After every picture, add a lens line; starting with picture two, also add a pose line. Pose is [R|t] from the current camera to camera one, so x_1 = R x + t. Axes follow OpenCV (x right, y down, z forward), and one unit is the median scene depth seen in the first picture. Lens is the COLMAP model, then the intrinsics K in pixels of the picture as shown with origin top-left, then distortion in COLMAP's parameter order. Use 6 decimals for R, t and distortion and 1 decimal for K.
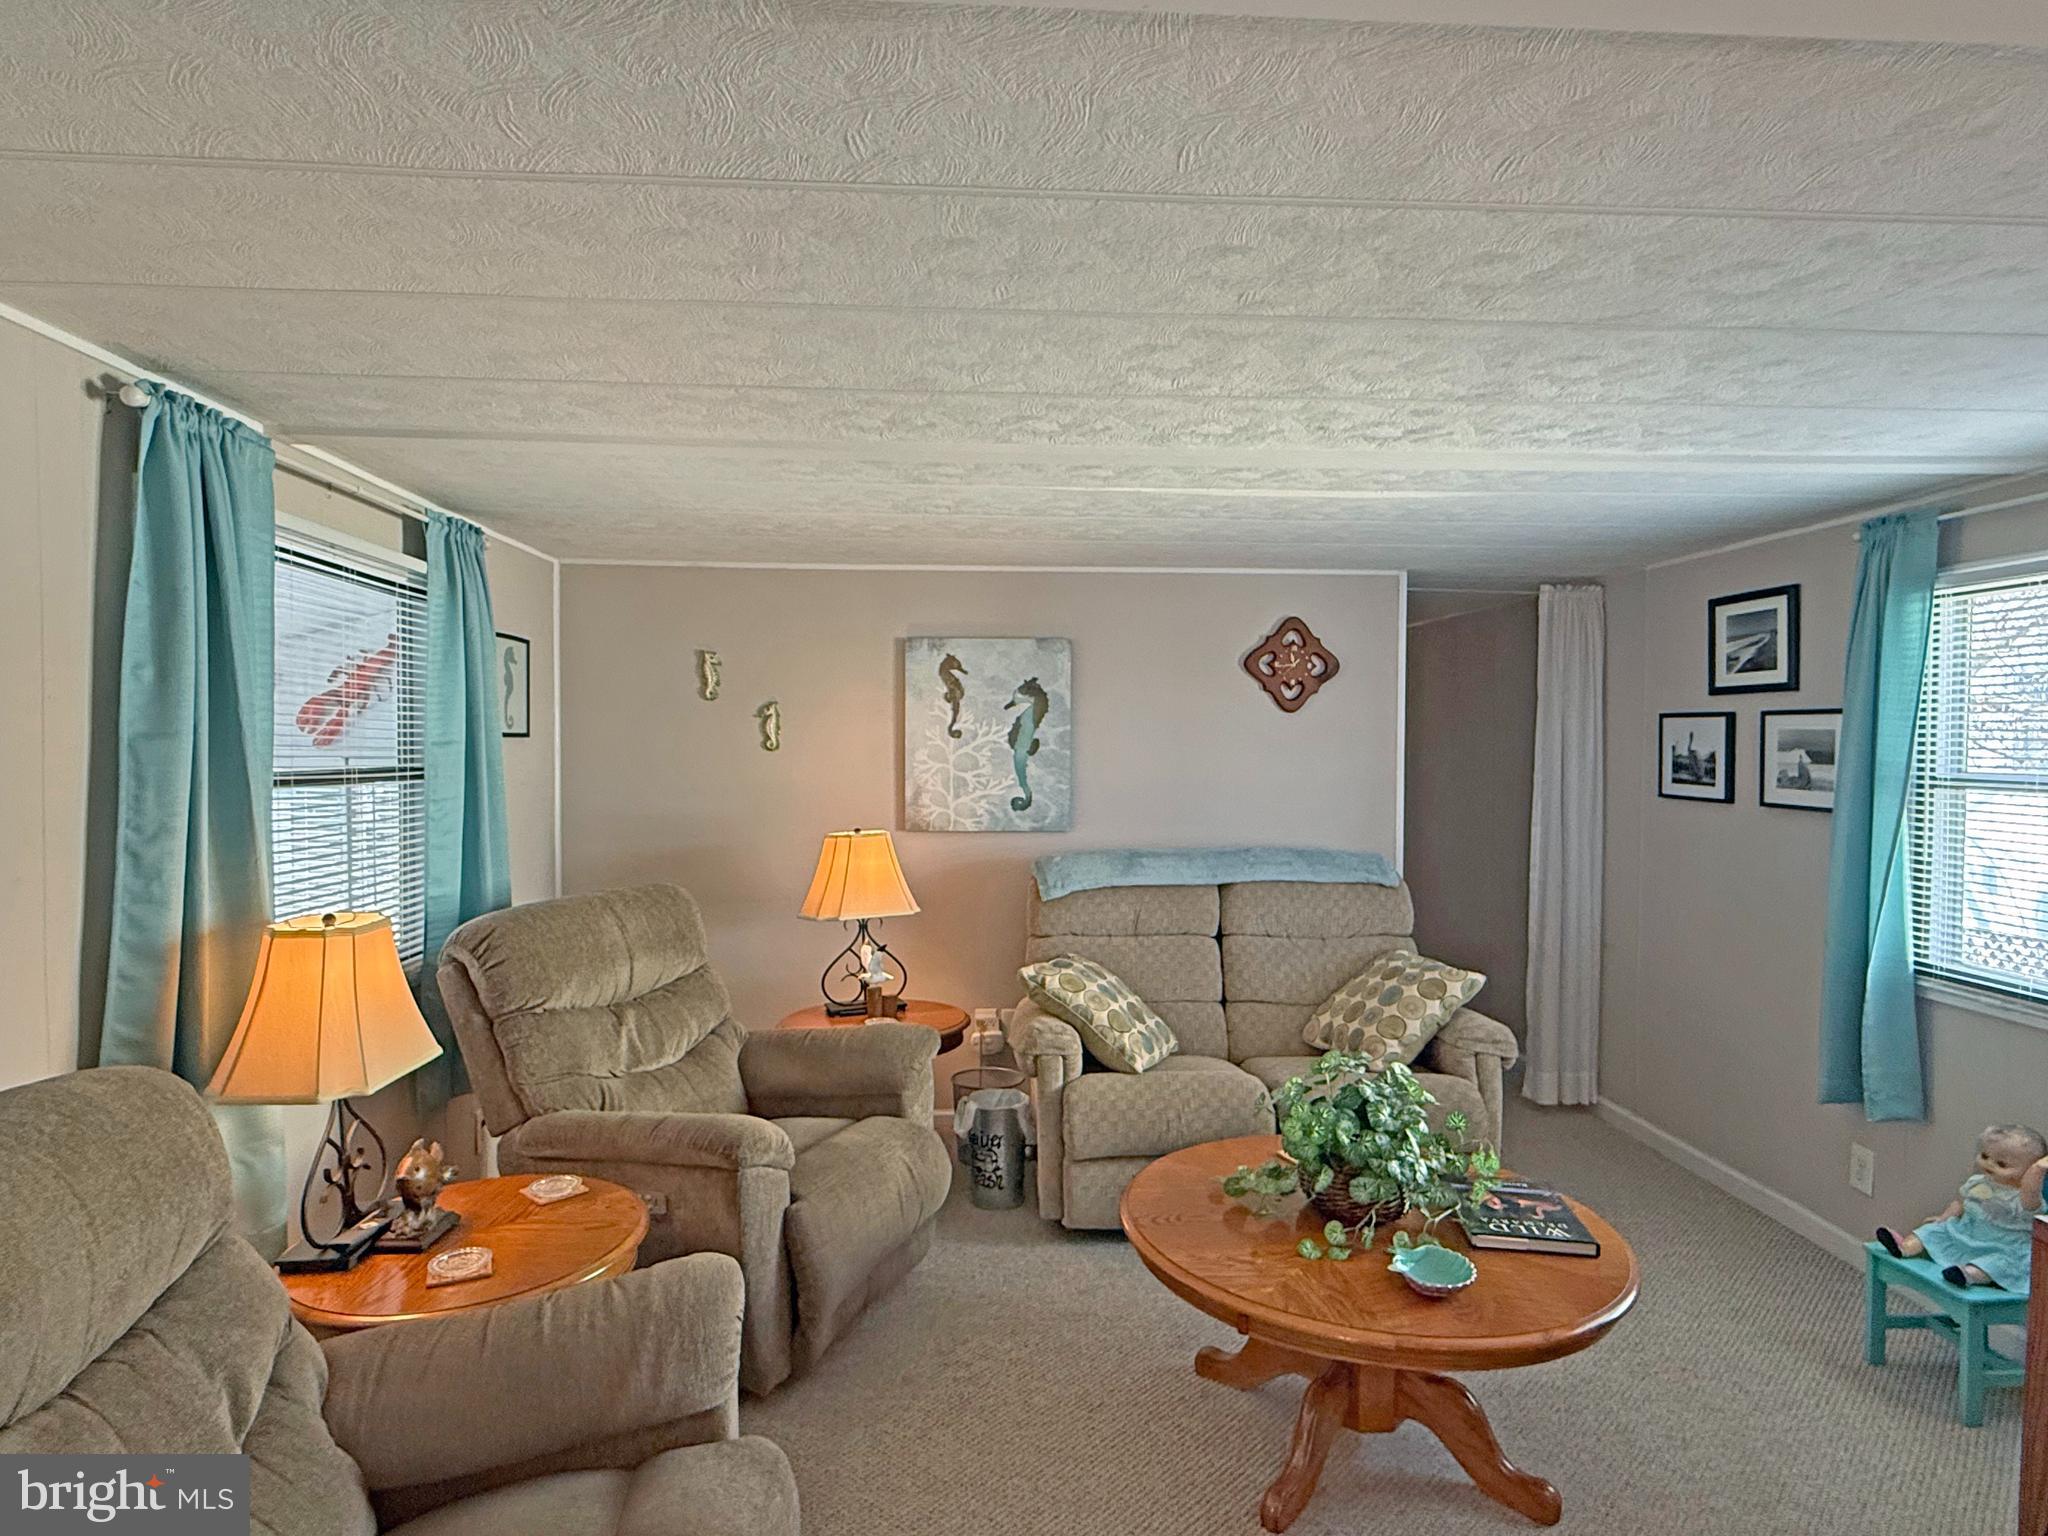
lens RADIAL K [[1203.4, 0, 1019.5], [0, 1203.4, 766.5], [0, 0, 1]] dist [-0.012813, 0.000745]
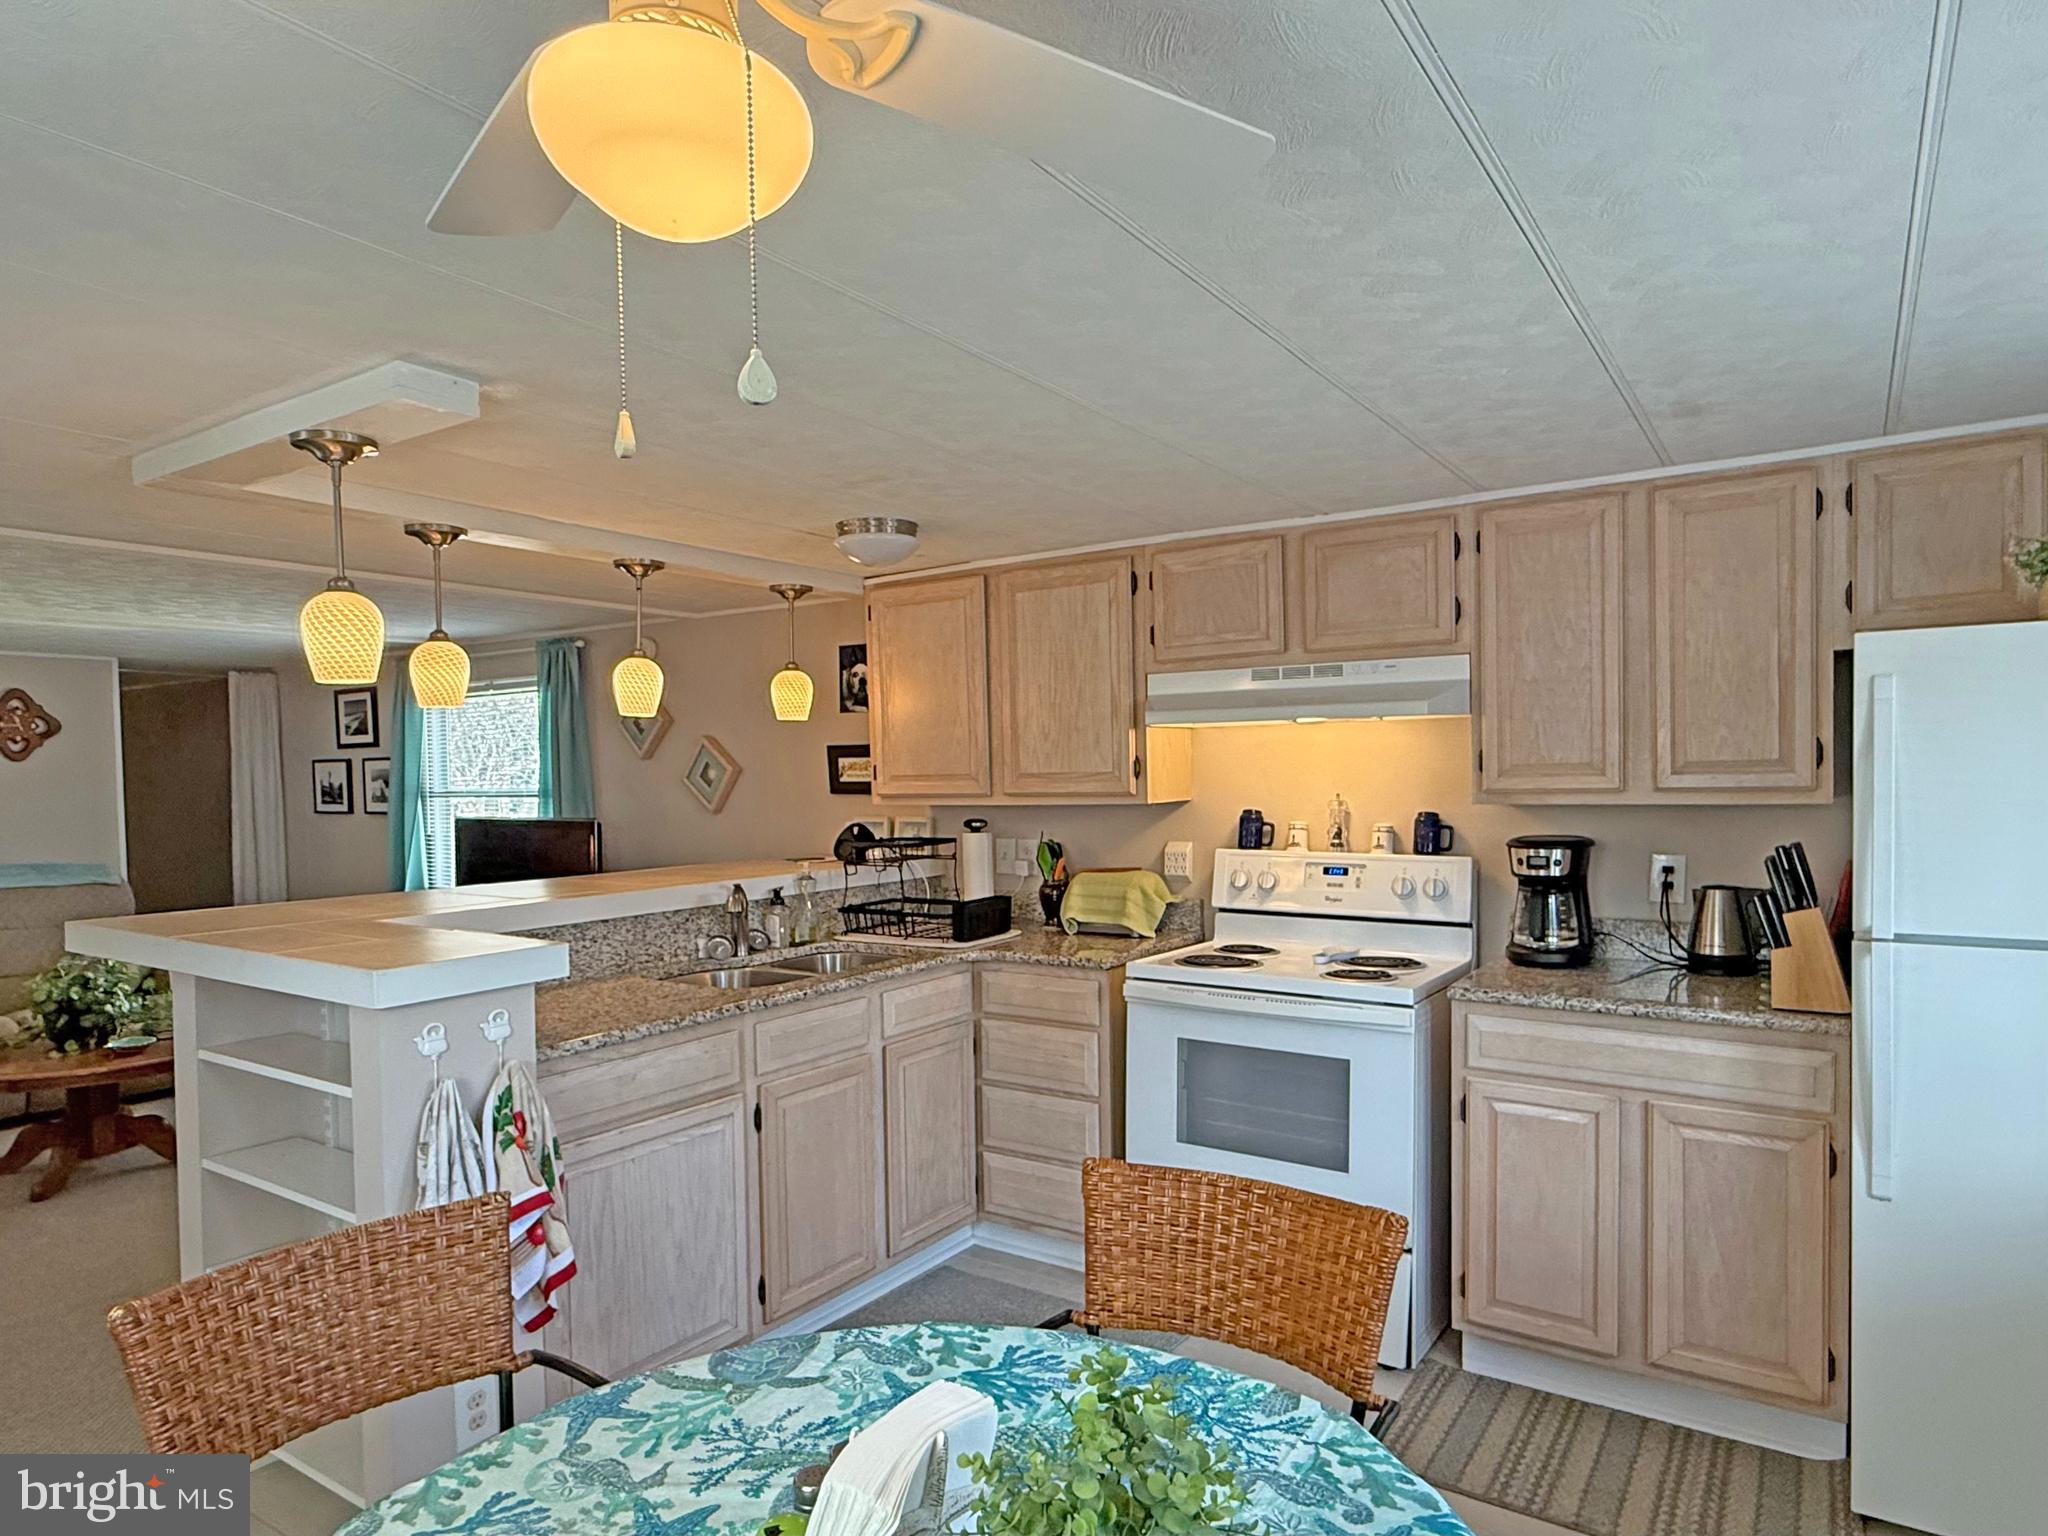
lens RADIAL K [[1203.4, 0, 1004.5], [0, 1203.4, 814.7], [0, 0, 1]] dist [-0.012813, 0.000745]
pose [[0.606556, -0.044214, 0.793811, -0.183088], [0.041313, 0.998856, 0.024067, 0.029874], [-0.793967, 0.018197, 0.607689, -0.749982]]
